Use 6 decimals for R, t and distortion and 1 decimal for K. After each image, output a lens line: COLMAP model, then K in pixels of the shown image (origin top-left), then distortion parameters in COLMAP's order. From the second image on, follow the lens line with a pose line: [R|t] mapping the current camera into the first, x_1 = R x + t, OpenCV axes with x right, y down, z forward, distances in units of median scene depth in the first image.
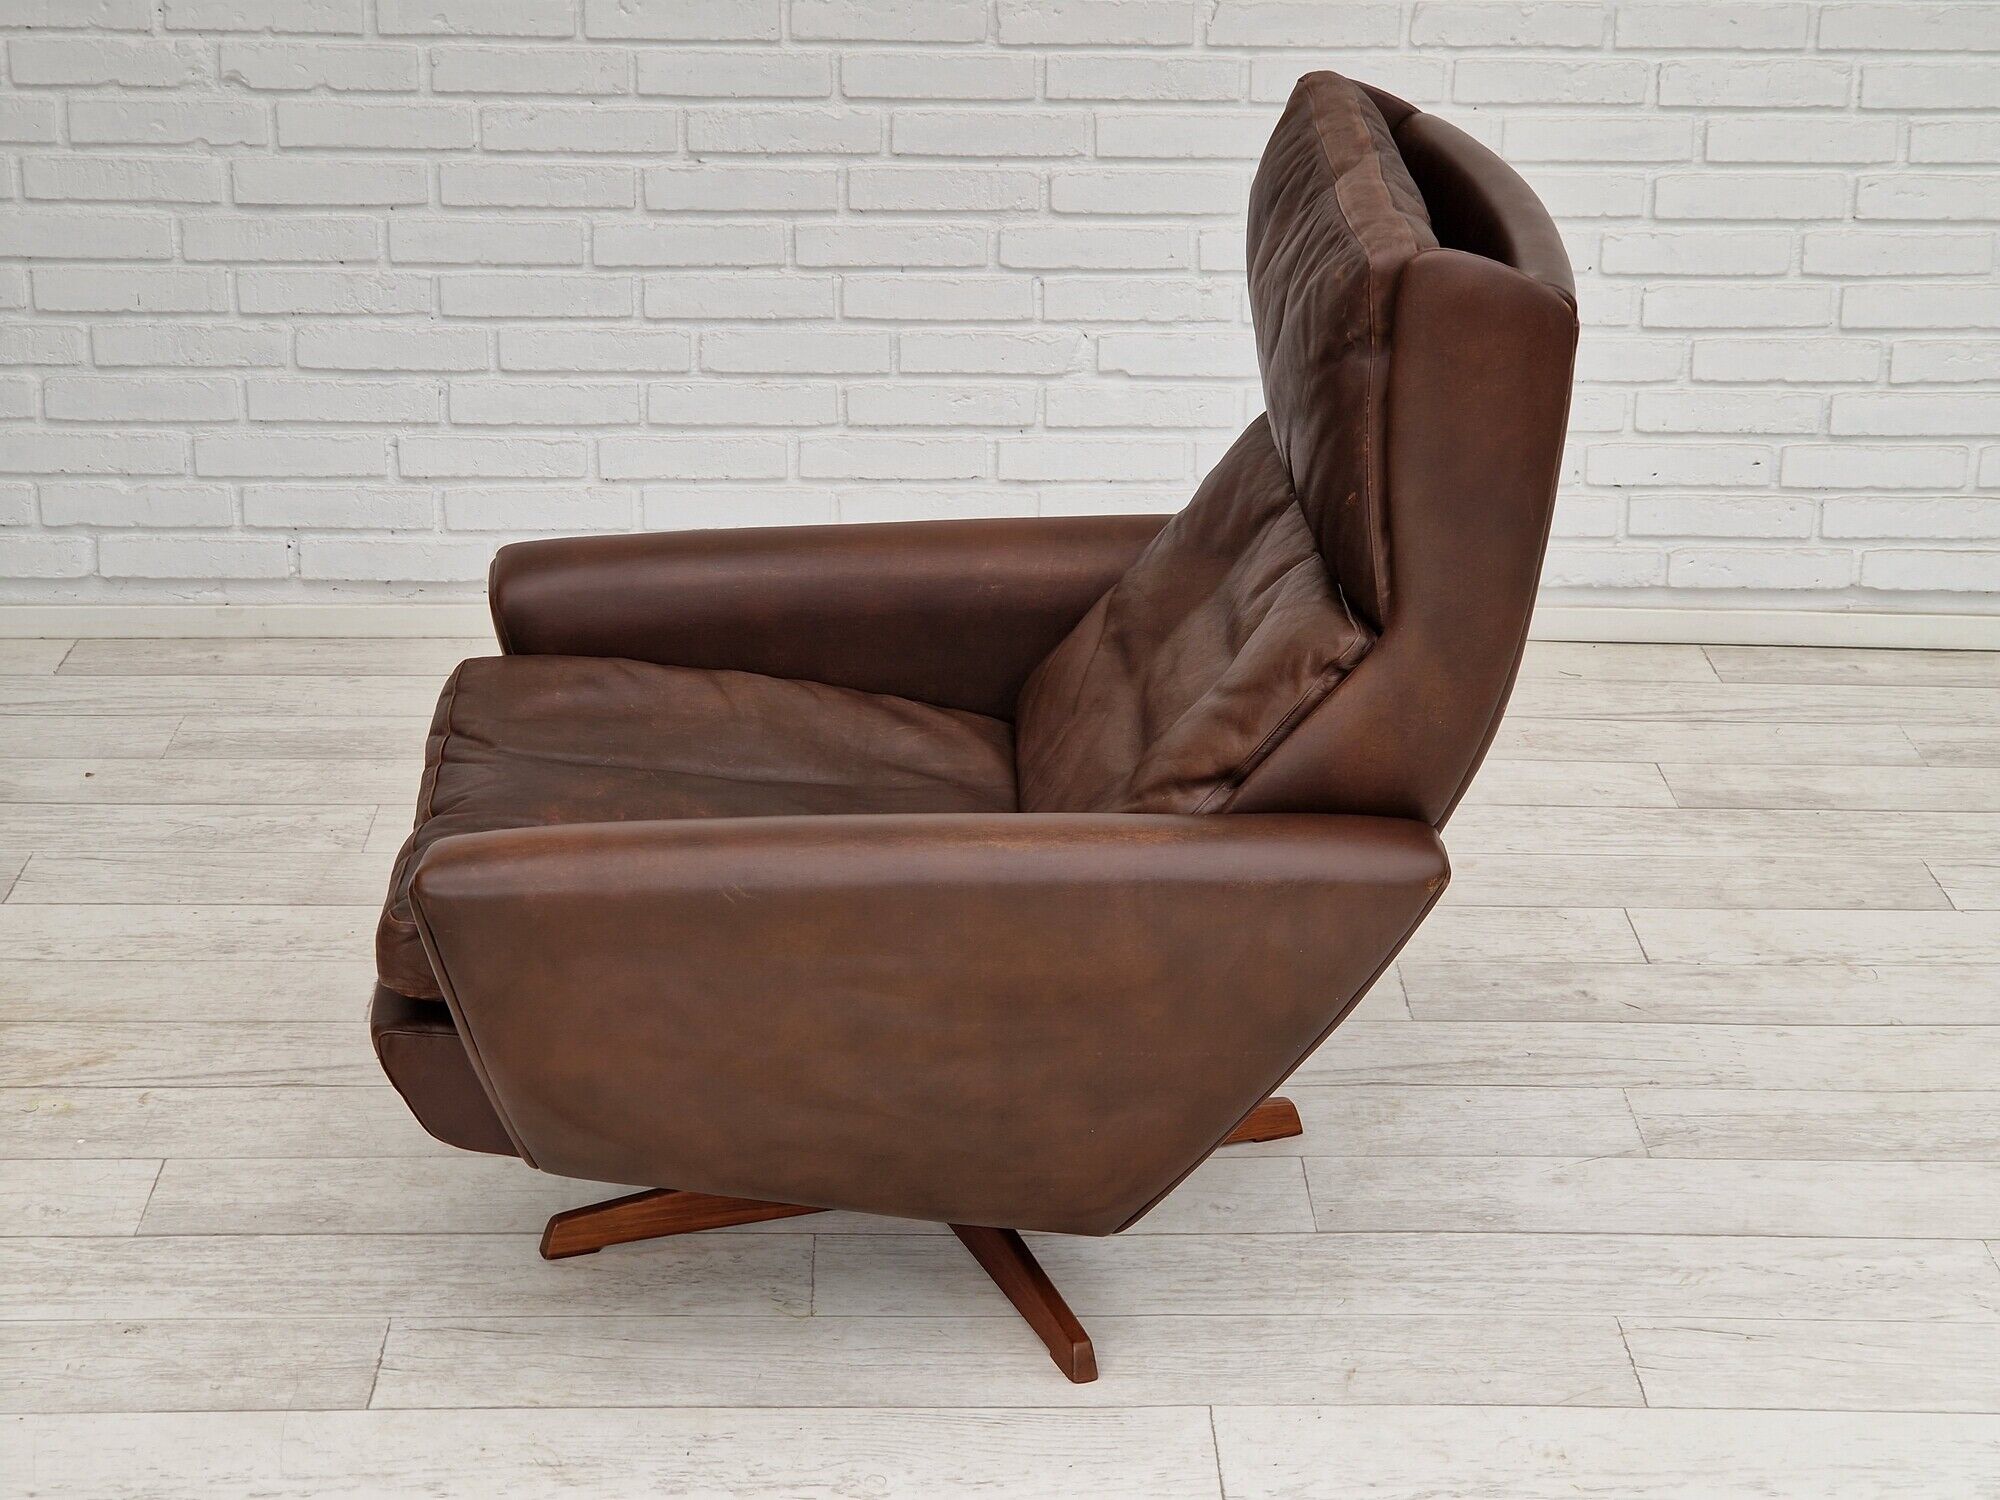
lens RADIAL K [[3631.2, 0, 1087.4], [0, 3631.2, 726.3], [0, 0, 1]] dist [0.102354, 0.000000]
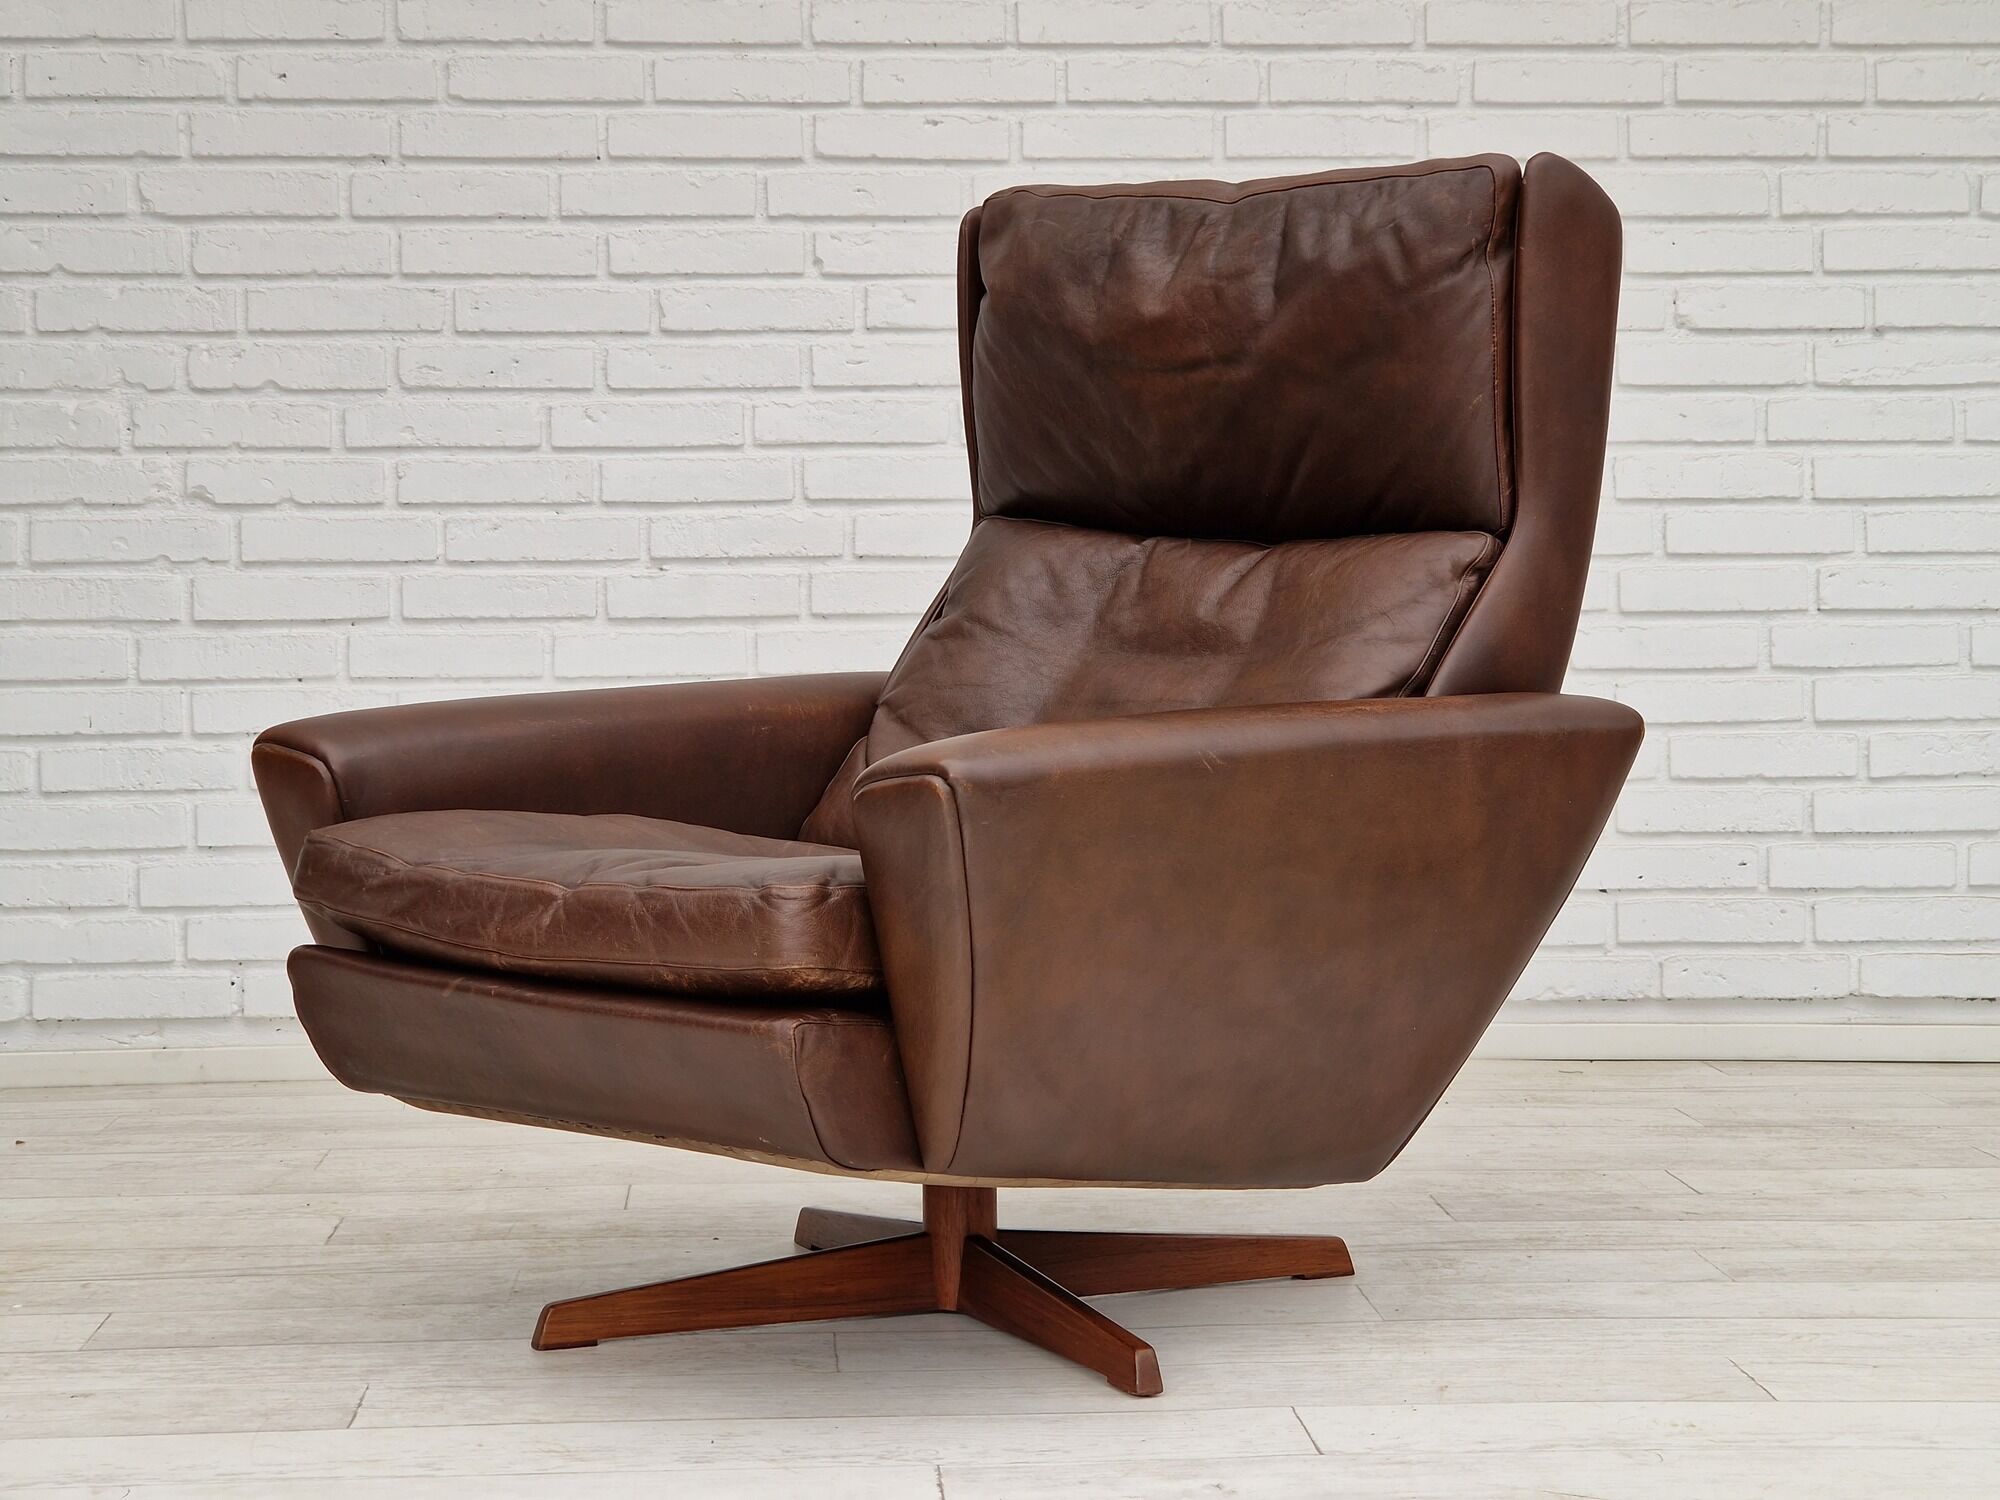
lens RADIAL K [[3631.2, 0, 1048.8], [0, 3631.2, 729.2], [0, 0, 1]] dist [0.102354, 0.000000]
pose [[0.999273, -0.026979, 0.026952, -0.029354], [0.033846, 0.953064, -0.300871, 0.190352], [-0.017569, 0.301564, 0.953284, 0.063169]]
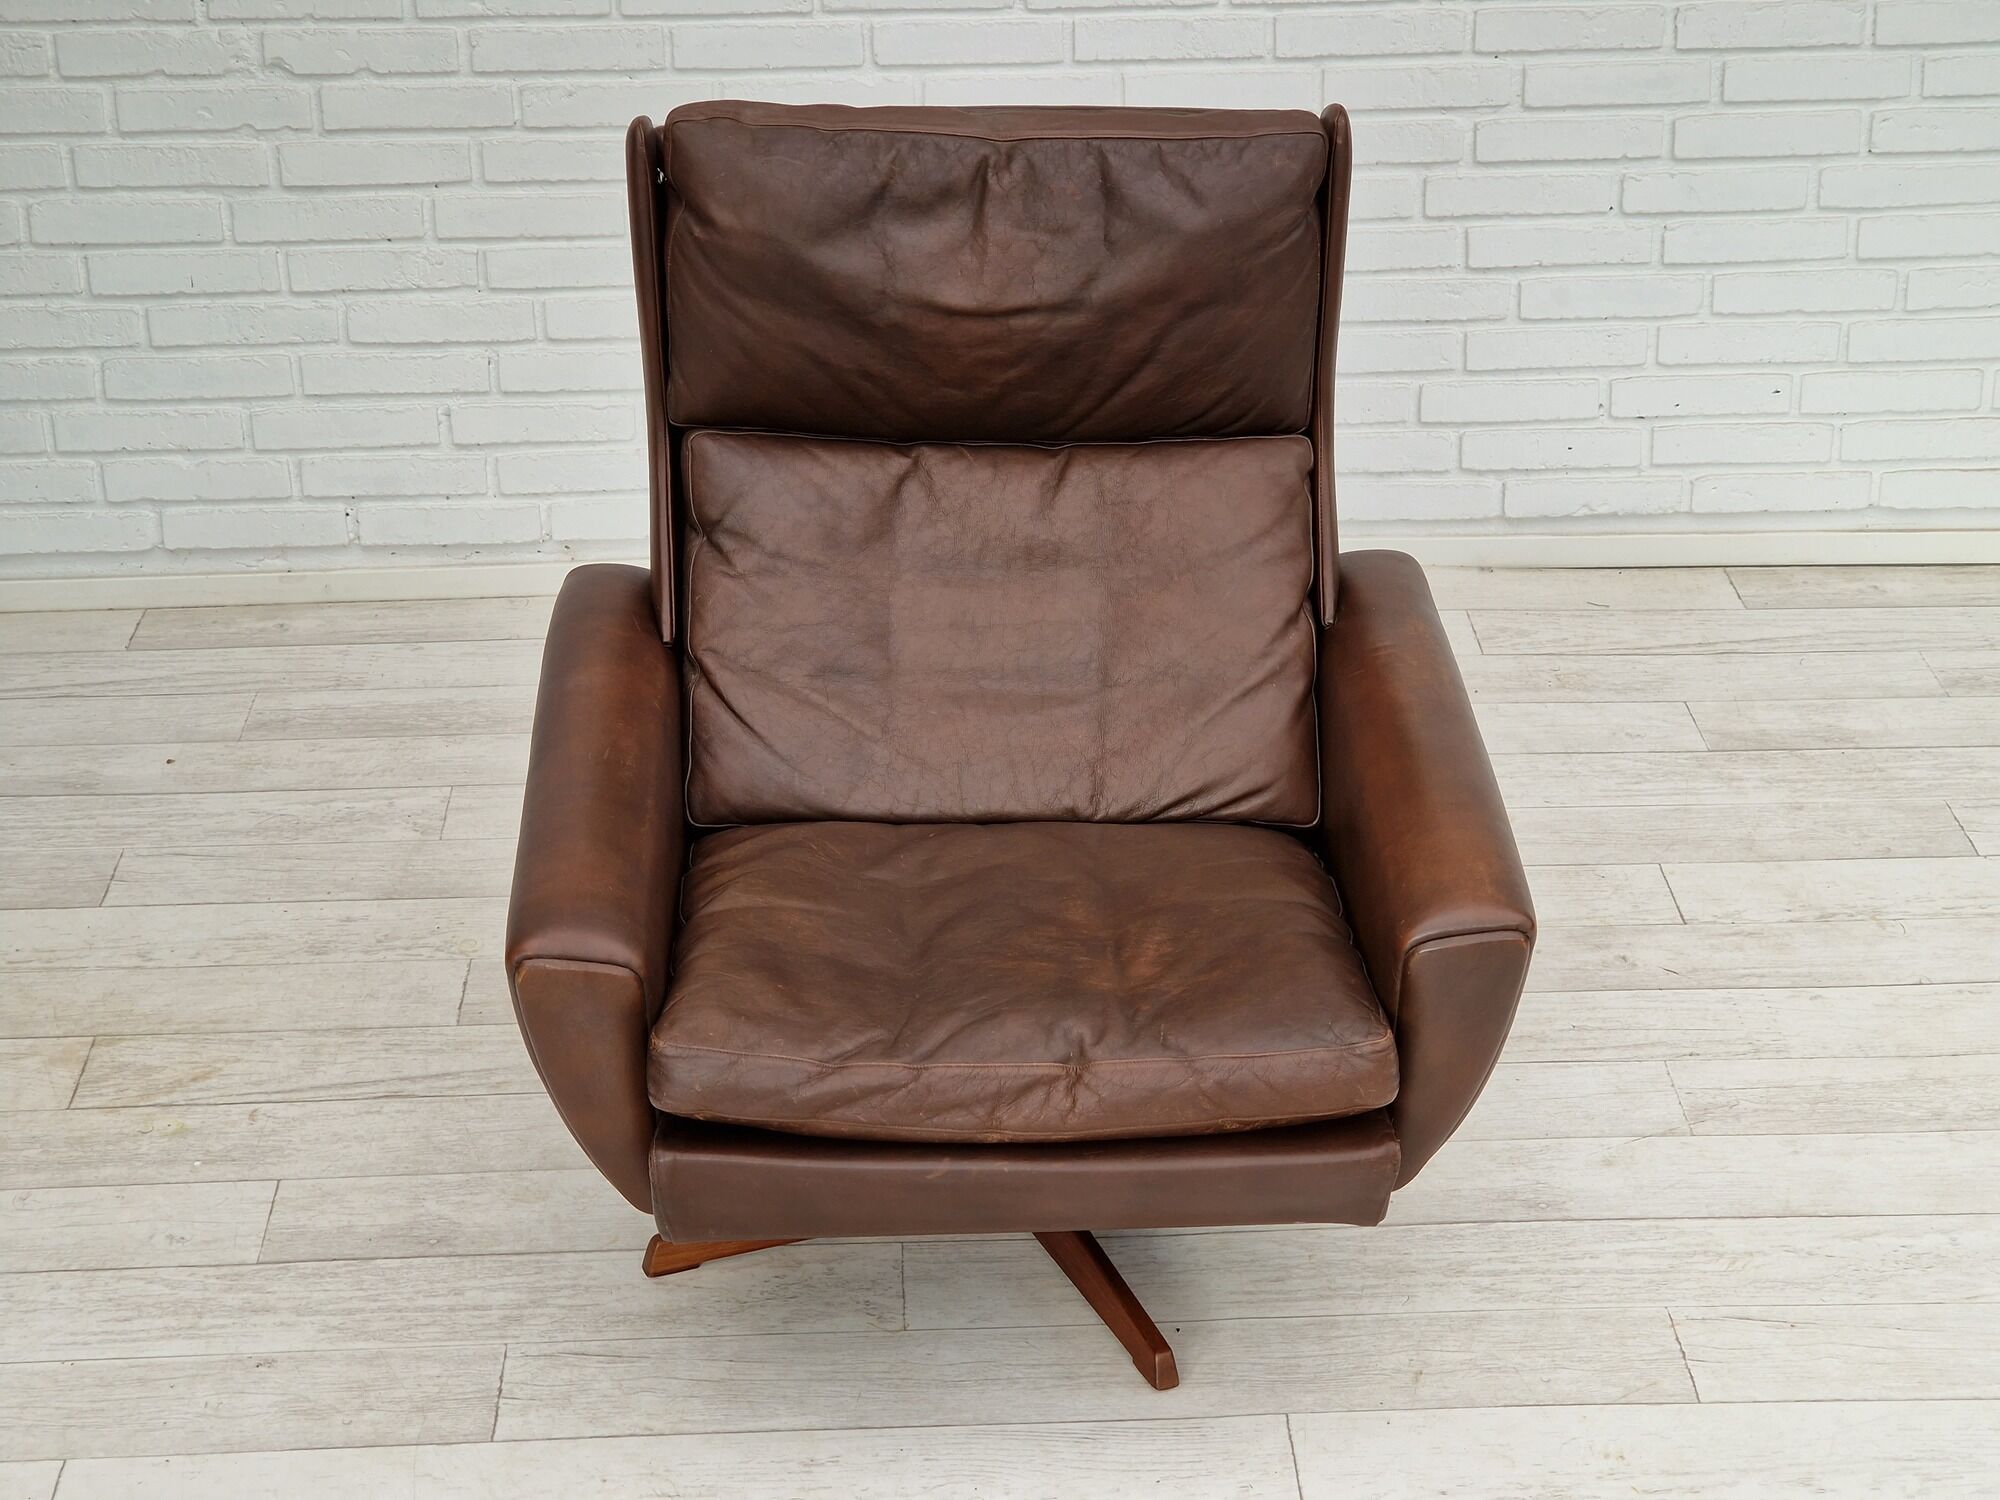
lens RADIAL K [[3631.2, 0, 1101.1], [0, 3631.2, 712.4], [0, 0, 1]] dist [0.102354, 0.000000]
pose [[0.999622, -0.027473, 0.001257, -0.010249], [0.027337, 0.997596, 0.063679, -0.055239], [-0.003003, -0.063621, 0.997970, -0.027798]]
